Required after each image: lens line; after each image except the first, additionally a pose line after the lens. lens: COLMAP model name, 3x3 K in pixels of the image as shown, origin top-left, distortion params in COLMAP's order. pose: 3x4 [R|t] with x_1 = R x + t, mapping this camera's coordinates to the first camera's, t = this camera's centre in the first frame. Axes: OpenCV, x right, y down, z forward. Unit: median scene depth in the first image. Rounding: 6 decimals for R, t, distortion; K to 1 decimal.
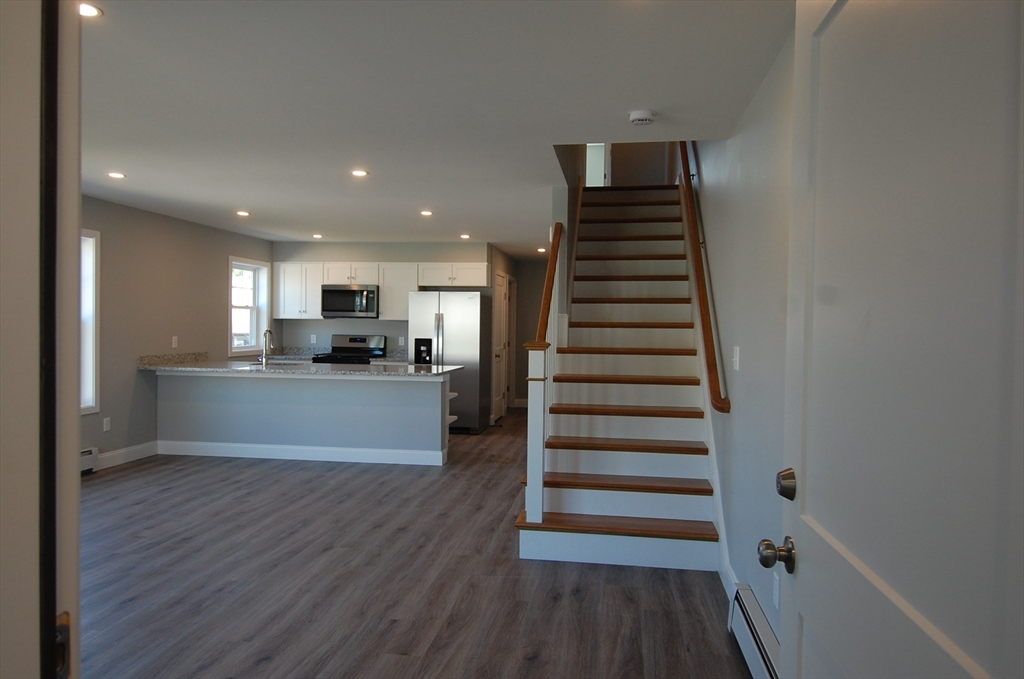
lens RADIAL K [[688.2, 0, 512.0], [0, 688.2, 339.5], [0, 0, 1]] dist [0.073584, -0.083775]
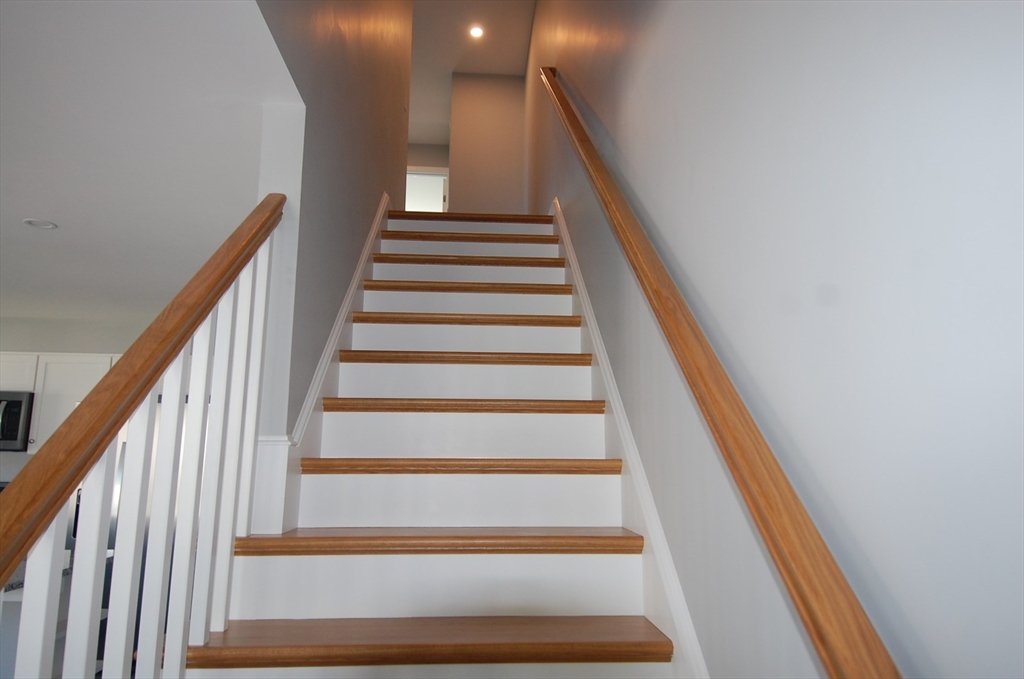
lens RADIAL K [[684.1, 0, 512.0], [0, 684.1, 339.5], [0, 0, 1]] dist [0.077531, -0.091079]
pose [[0.986055, 0.029127, 0.163849, 0.112357], [0.003747, 0.980429, -0.196840, -0.012335], [-0.166376, 0.194709, 0.966648, 0.520119]]
